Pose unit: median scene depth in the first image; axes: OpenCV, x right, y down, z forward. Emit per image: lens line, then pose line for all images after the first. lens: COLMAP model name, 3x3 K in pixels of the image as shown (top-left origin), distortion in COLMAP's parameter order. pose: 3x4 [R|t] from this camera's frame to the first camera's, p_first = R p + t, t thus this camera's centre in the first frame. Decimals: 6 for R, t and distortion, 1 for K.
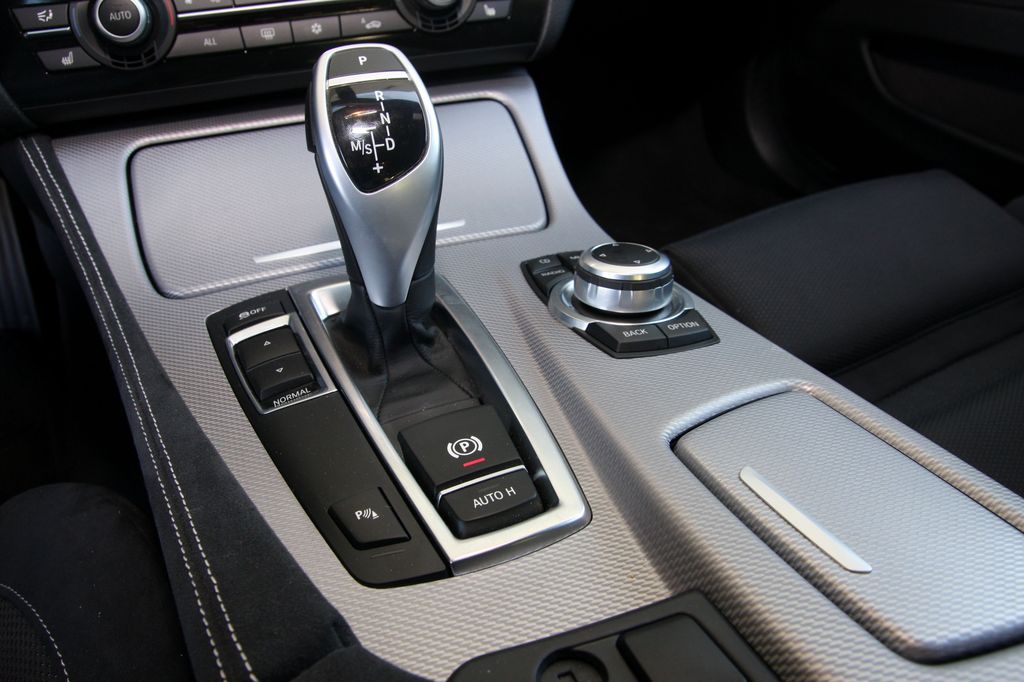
lens RADIAL K [[742.8, 0, 507.6], [0, 742.8, 352.1], [0, 0, 1]] dist [-0.153269, 0.085760]
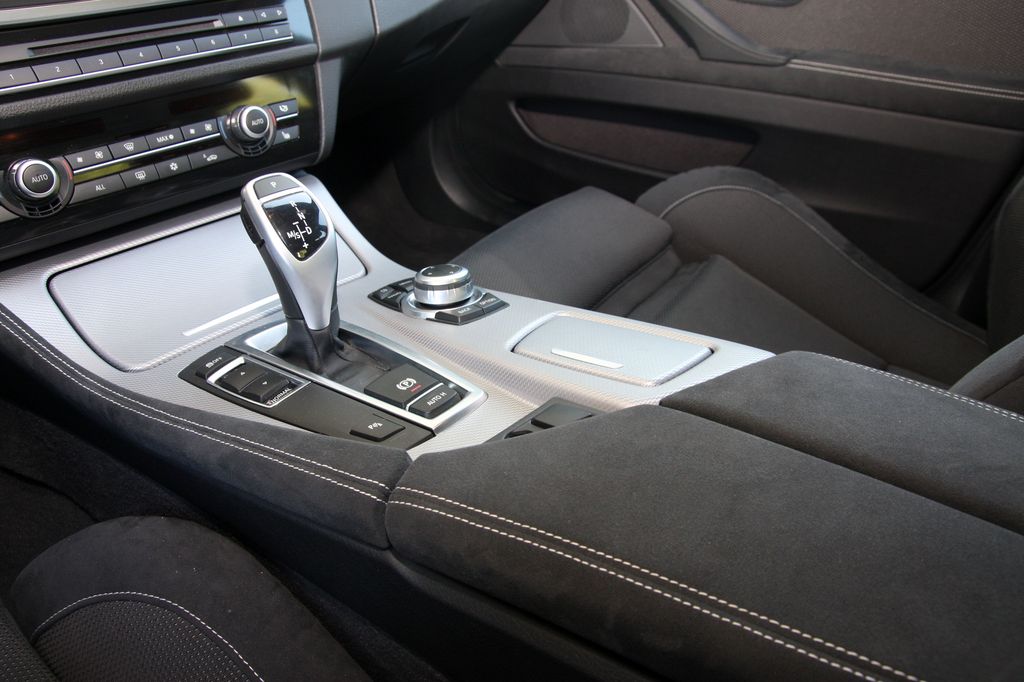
lens RADIAL K [[742.8, 0, 507.6], [0, 742.8, 352.1], [0, 0, 1]] dist [-0.153269, 0.085760]
pose [[0.891771, -0.240855, 0.383058, -0.387197], [0.272304, 0.961768, -0.029203, 0.132529], [-0.361380, 0.130351, 0.923262, -0.570533]]
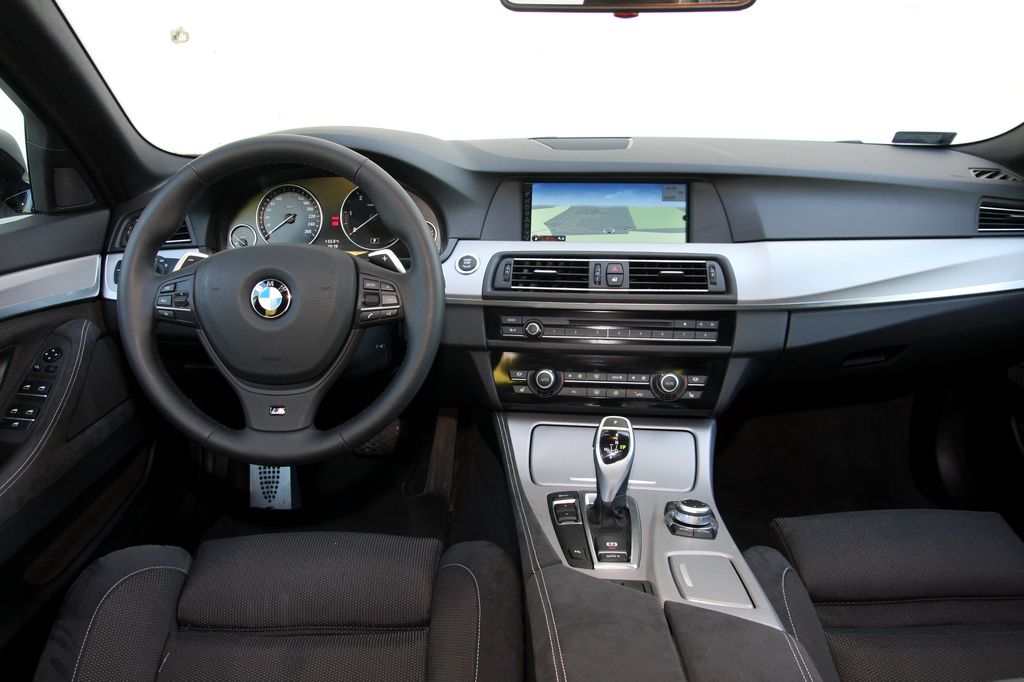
lens RADIAL K [[742.8, 0, 507.6], [0, 742.8, 352.1], [0, 0, 1]] dist [-0.153269, 0.085760]
pose [[0.881240, 0.135359, -0.452873, 0.687600], [-0.279109, 0.922259, -0.267462, 0.262581], [0.381463, 0.362099, 0.850512, -1.738236]]
